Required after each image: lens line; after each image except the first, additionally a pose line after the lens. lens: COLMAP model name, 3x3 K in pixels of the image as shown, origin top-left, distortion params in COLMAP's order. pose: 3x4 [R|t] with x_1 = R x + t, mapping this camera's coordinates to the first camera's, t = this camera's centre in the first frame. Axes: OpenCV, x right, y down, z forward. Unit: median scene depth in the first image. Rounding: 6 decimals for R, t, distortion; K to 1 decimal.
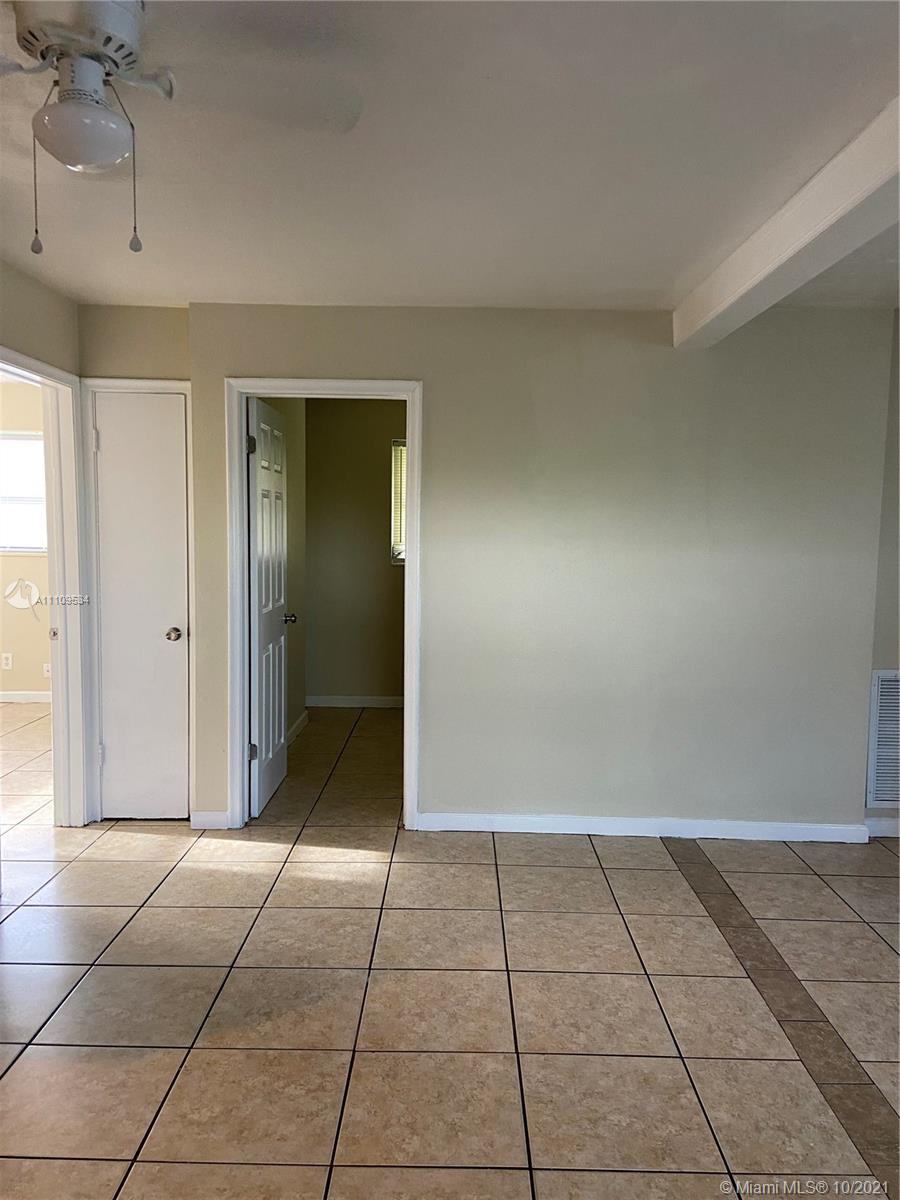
lens RADIAL K [[898.6, 0, 452.5], [0, 898.6, 605.2], [0, 0, 1]] dist [0.124264, -0.150032]
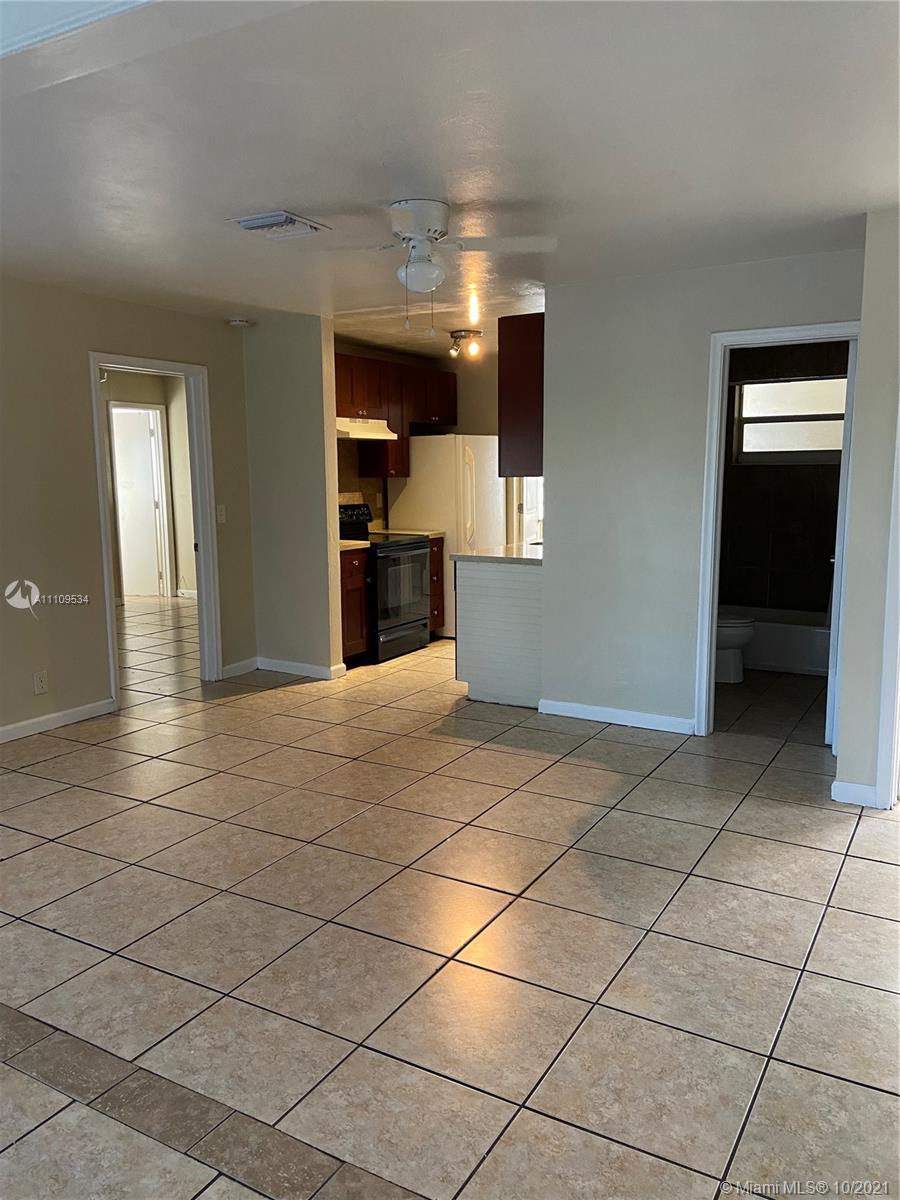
lens RADIAL K [[905.2, 0, 450.0], [0, 905.2, 600.0], [0, 0, 1]] dist [0.102466, -0.160357]
pose [[-0.500250, 0.112978, -0.858479, 0.581336], [-0.084540, 0.980342, 0.178278, -0.066545], [0.861744, 0.161760, -0.480865, 0.899120]]
